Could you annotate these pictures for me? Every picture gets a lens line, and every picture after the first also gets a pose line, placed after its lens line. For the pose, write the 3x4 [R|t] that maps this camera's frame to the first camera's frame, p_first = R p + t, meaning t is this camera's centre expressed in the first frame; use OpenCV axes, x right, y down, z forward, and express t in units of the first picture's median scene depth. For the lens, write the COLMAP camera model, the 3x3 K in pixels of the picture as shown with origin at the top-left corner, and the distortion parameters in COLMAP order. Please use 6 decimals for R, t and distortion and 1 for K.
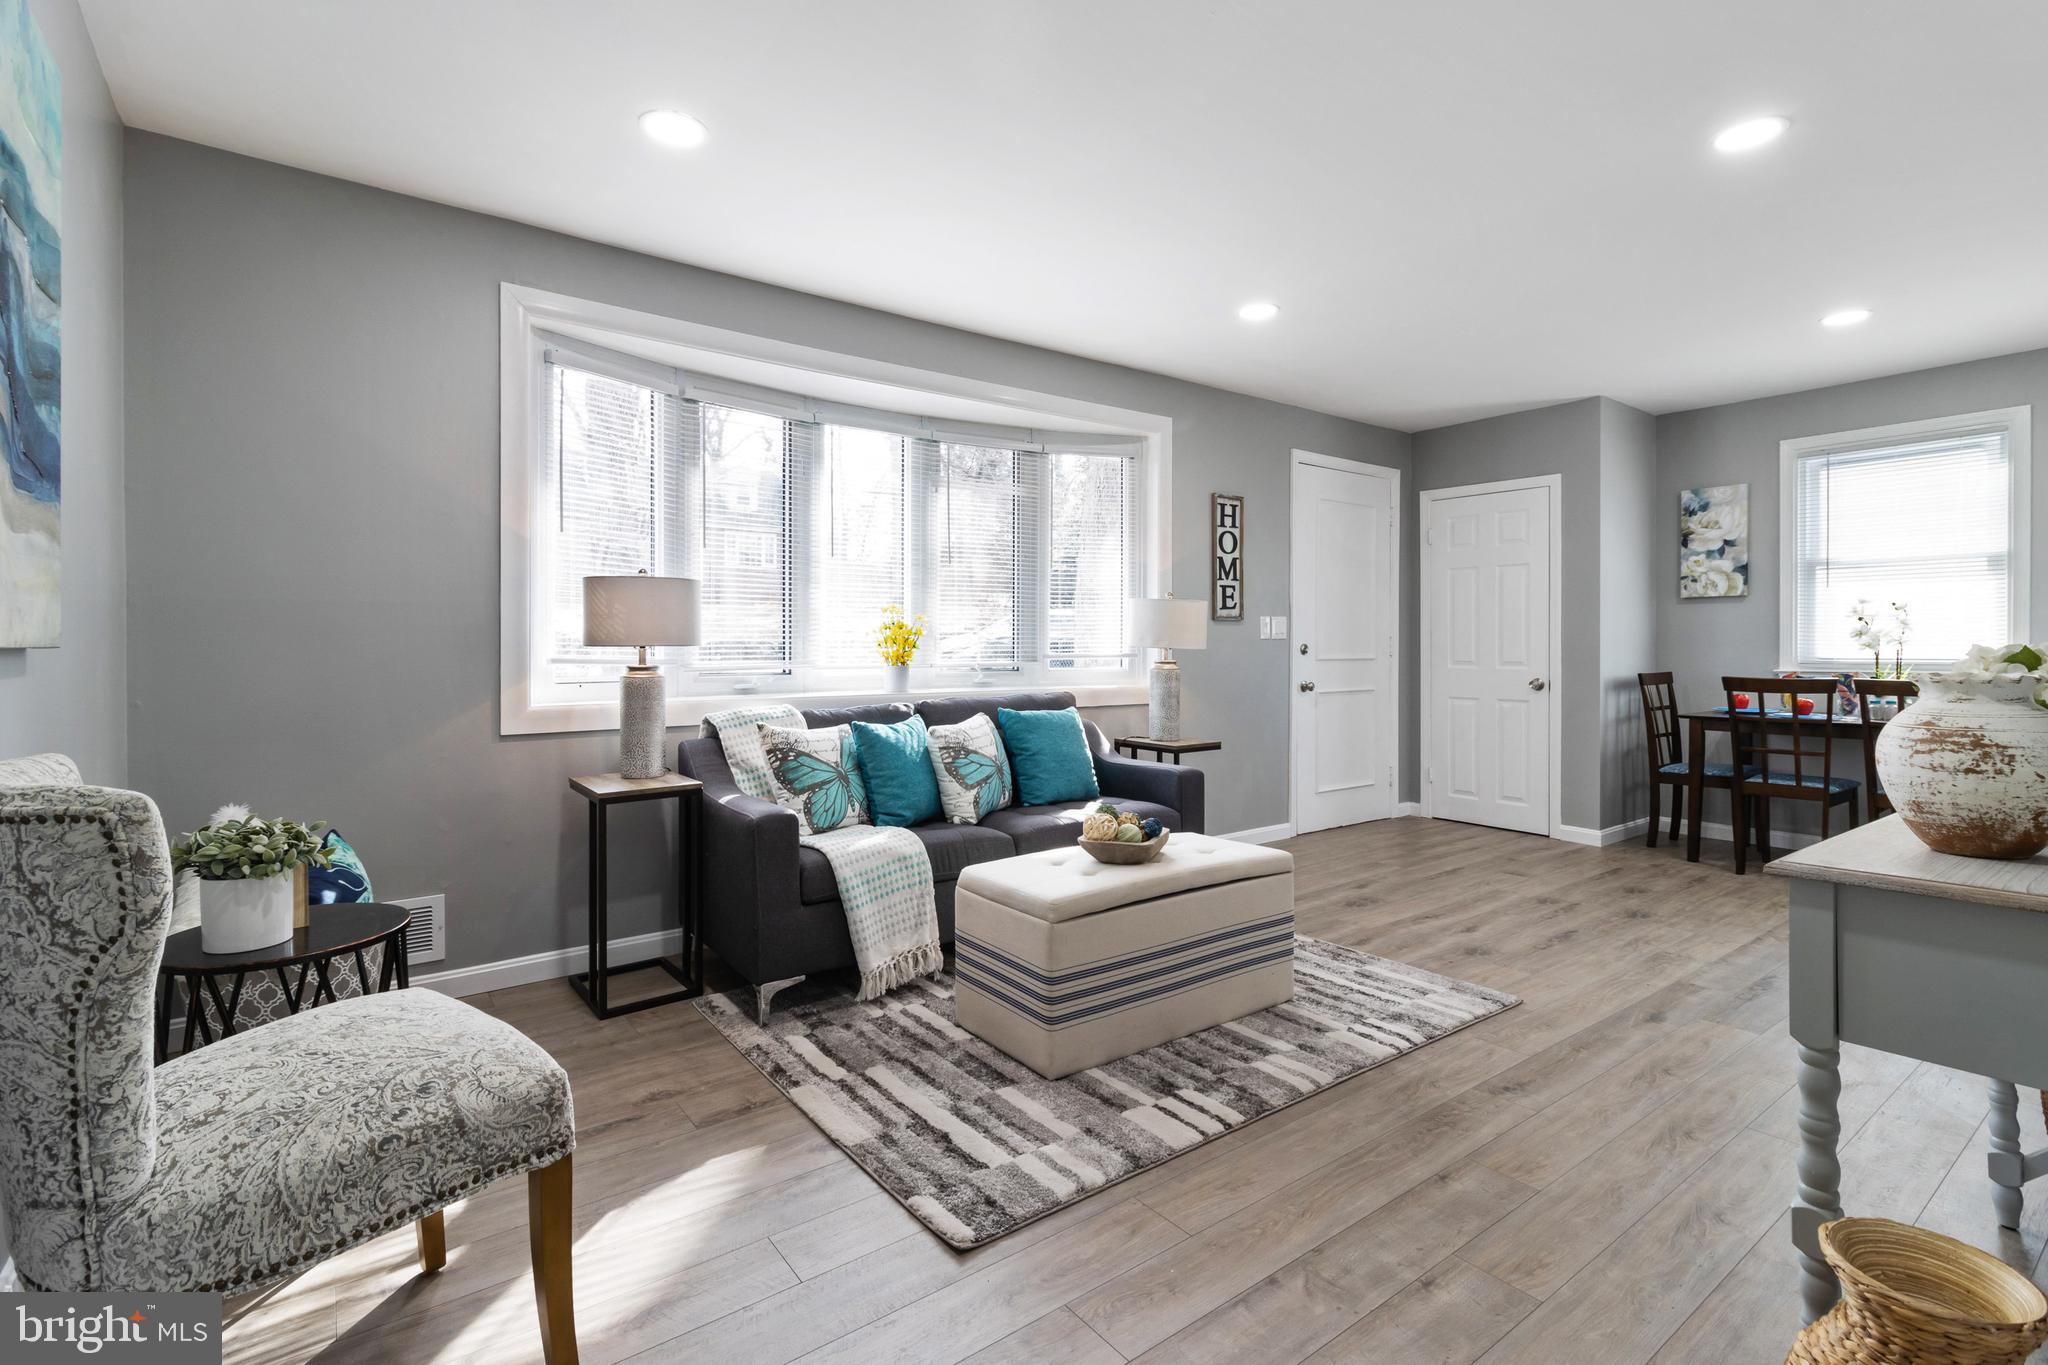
lens RADIAL K [[953.0, 0, 1043.2], [0, 953.0, 649.6], [0, 0, 1]] dist [0.001243, 0.000209]
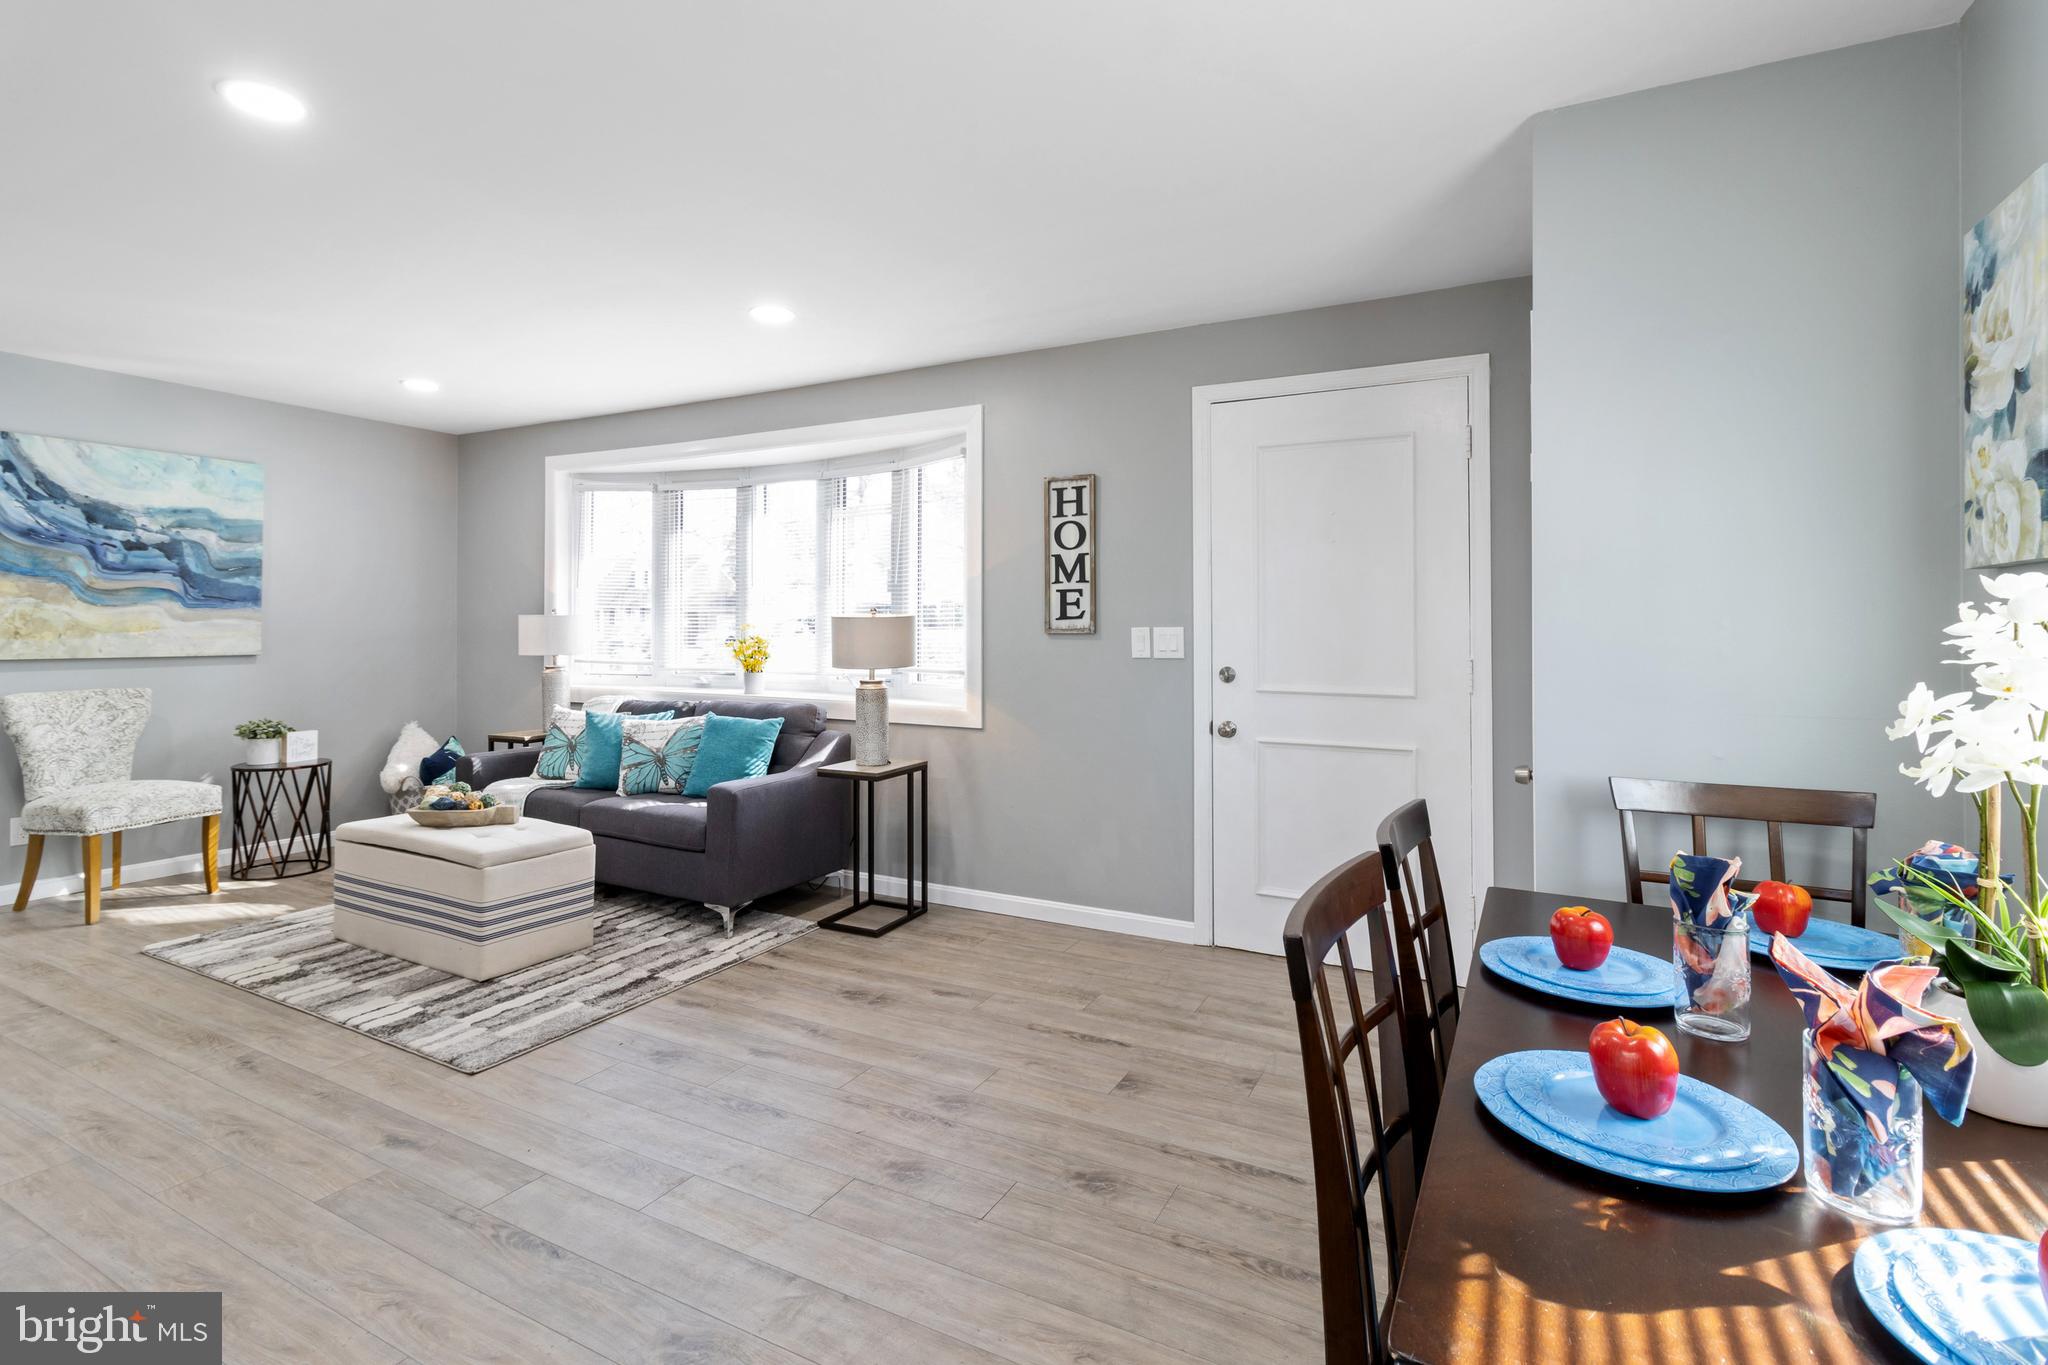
lens RADIAL K [[963.1, 0, 1030.1], [0, 963.1, 616.3], [0, 0, 1]] dist [0.003530, -0.000308]
pose [[0.418861, -0.007109, -0.908023, 1.040404], [-0.007639, 0.999906, -0.011353, -0.040768], [0.908018, 0.011692, 0.418767, 0.726573]]
